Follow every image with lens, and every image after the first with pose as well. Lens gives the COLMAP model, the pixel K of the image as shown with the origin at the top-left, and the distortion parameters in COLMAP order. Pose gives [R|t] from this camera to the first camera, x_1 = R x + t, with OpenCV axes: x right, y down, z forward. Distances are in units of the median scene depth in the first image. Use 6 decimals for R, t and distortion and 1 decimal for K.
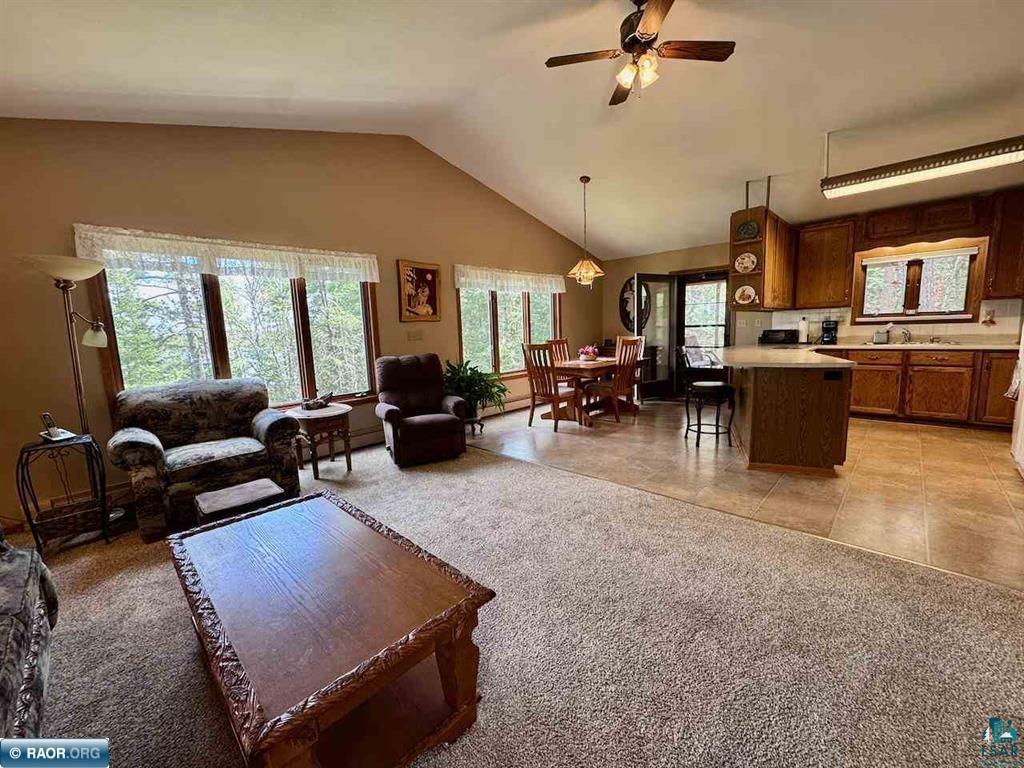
lens RADIAL K [[409.8, 0, 510.9], [0, 409.8, 383.7], [0, 0, 1]] dist [-0.003182, 0.000703]
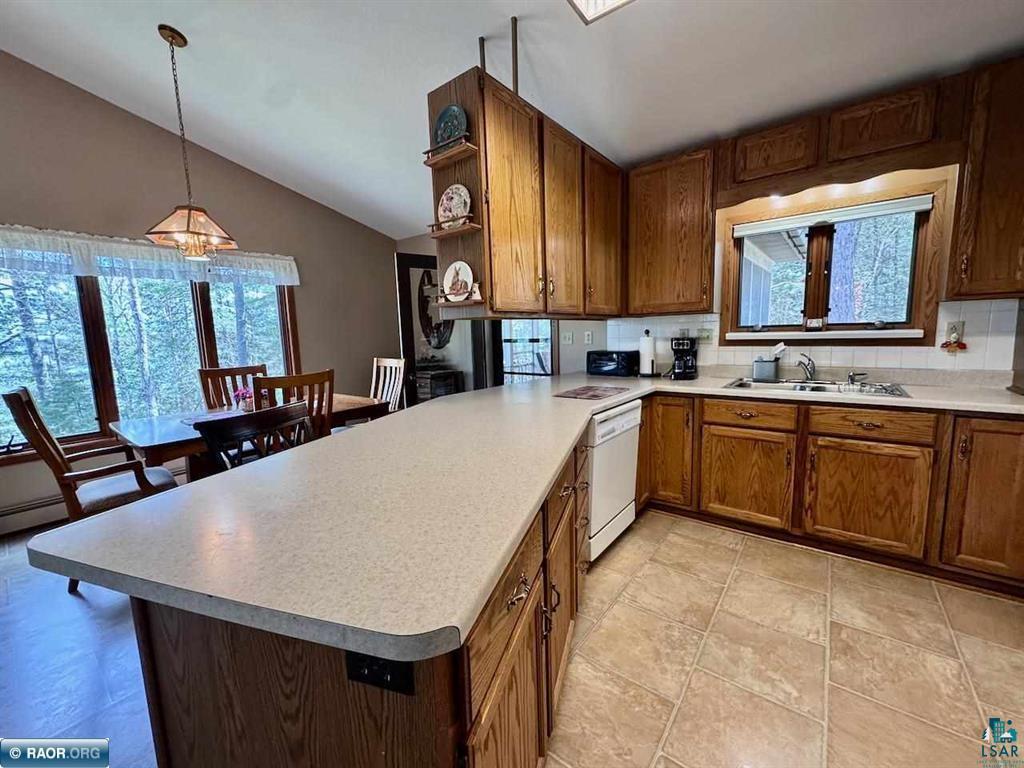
lens RADIAL K [[409.8, 0, 510.9], [0, 409.8, 383.7], [0, 0, 1]] dist [-0.003182, 0.000703]
pose [[0.994847, -0.007898, 0.101080, 0.561930], [0.008823, 0.999923, -0.008712, -0.101187], [-0.101004, 0.009559, 0.994840, 0.541401]]
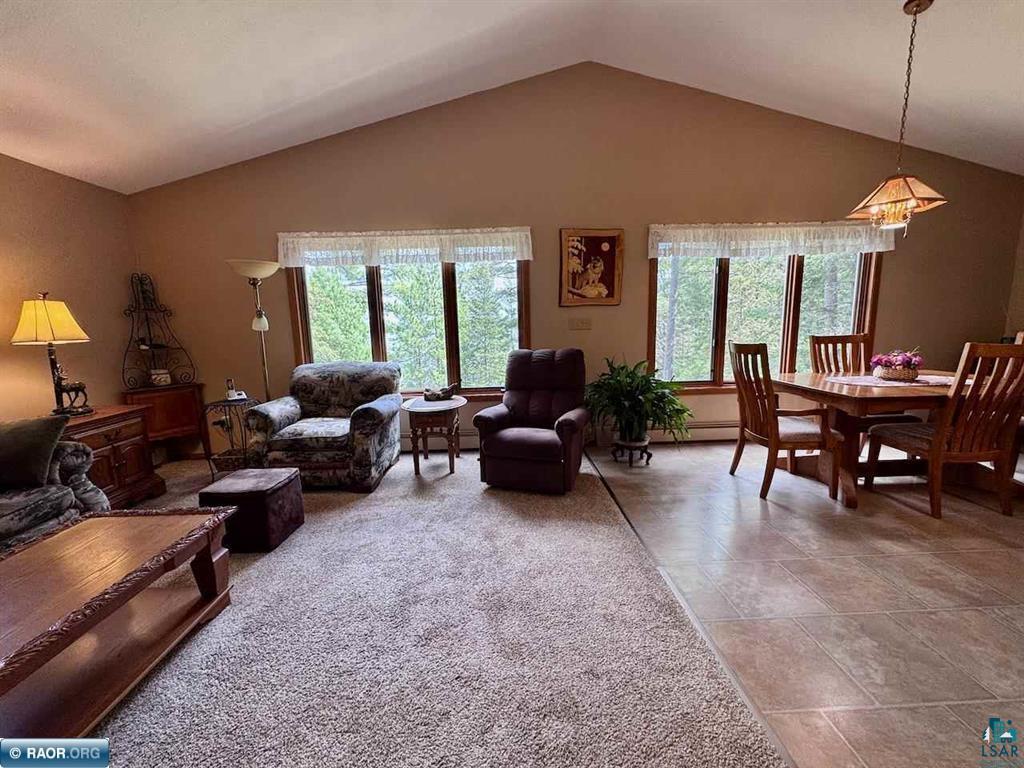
lens RADIAL K [[408.5, 0, 515.7], [0, 408.5, 381.6], [0, 0, 1]] dist [0.000872, 0.000182]
pose [[0.715394, 0.119597, -0.688410, 0.244834], [-0.093008, 0.992774, 0.075821, -0.057053], [0.692504, 0.009786, 0.721348, 0.357145]]
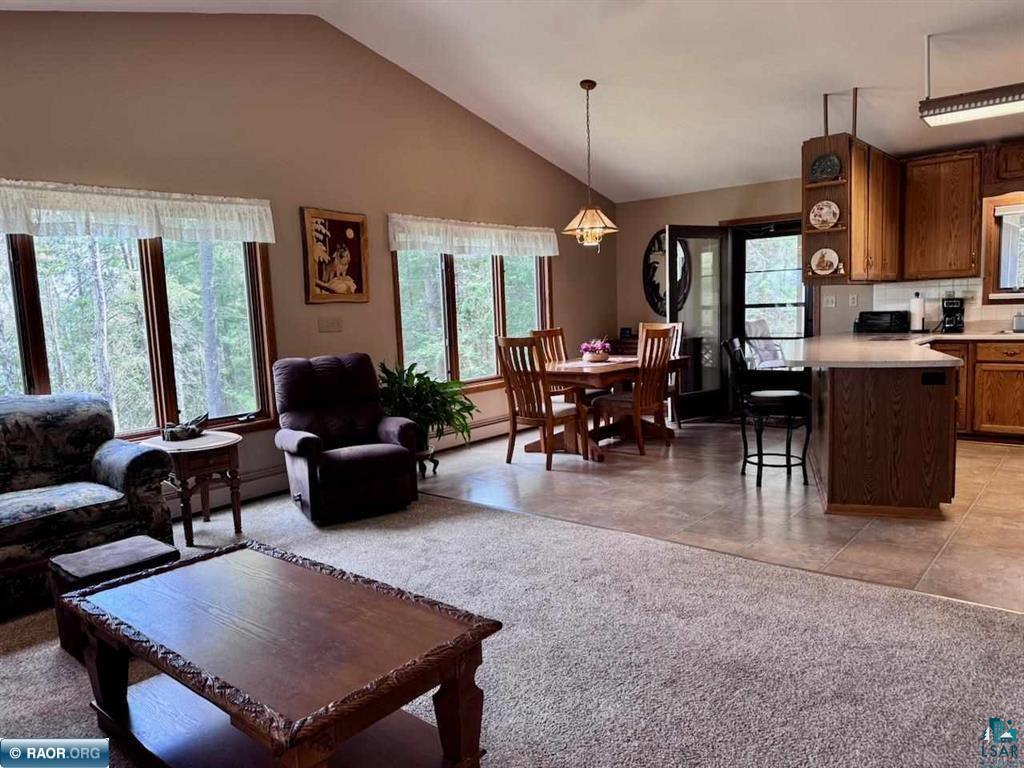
lens RADIAL K [[720.7, 0, 513.9], [0, 720.7, 389.2], [0, 0, 1]] dist [0.082259, -0.104846]
pose [[0.997056, -0.012701, 0.075623, -0.033889], [0.014168, 0.999721, -0.018882, 0.009181], [-0.075362, 0.019898, 0.996958, -0.157999]]
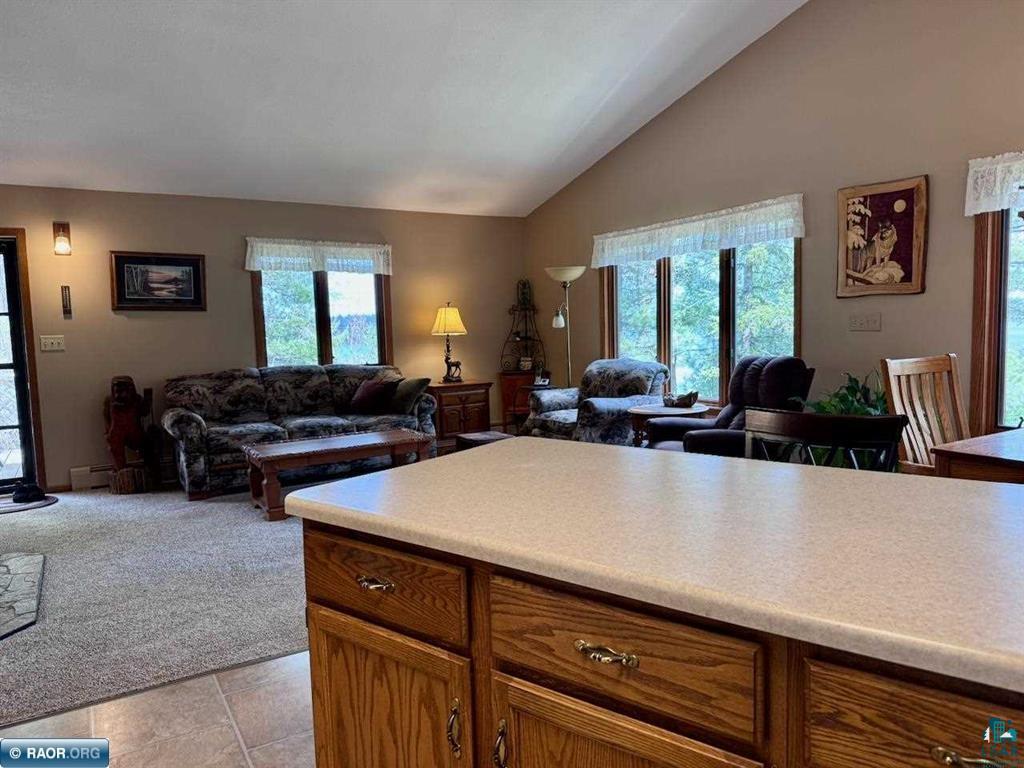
lens RADIAL K [[720.7, 0, 513.9], [0, 720.7, 389.2], [0, 0, 1]] dist [0.082259, -0.104846]
pose [[-0.252983, 0.131035, -0.958556, 0.840820], [-0.090276, 0.983265, 0.158238, -0.147140], [0.963250, 0.126566, -0.236920, 0.826799]]
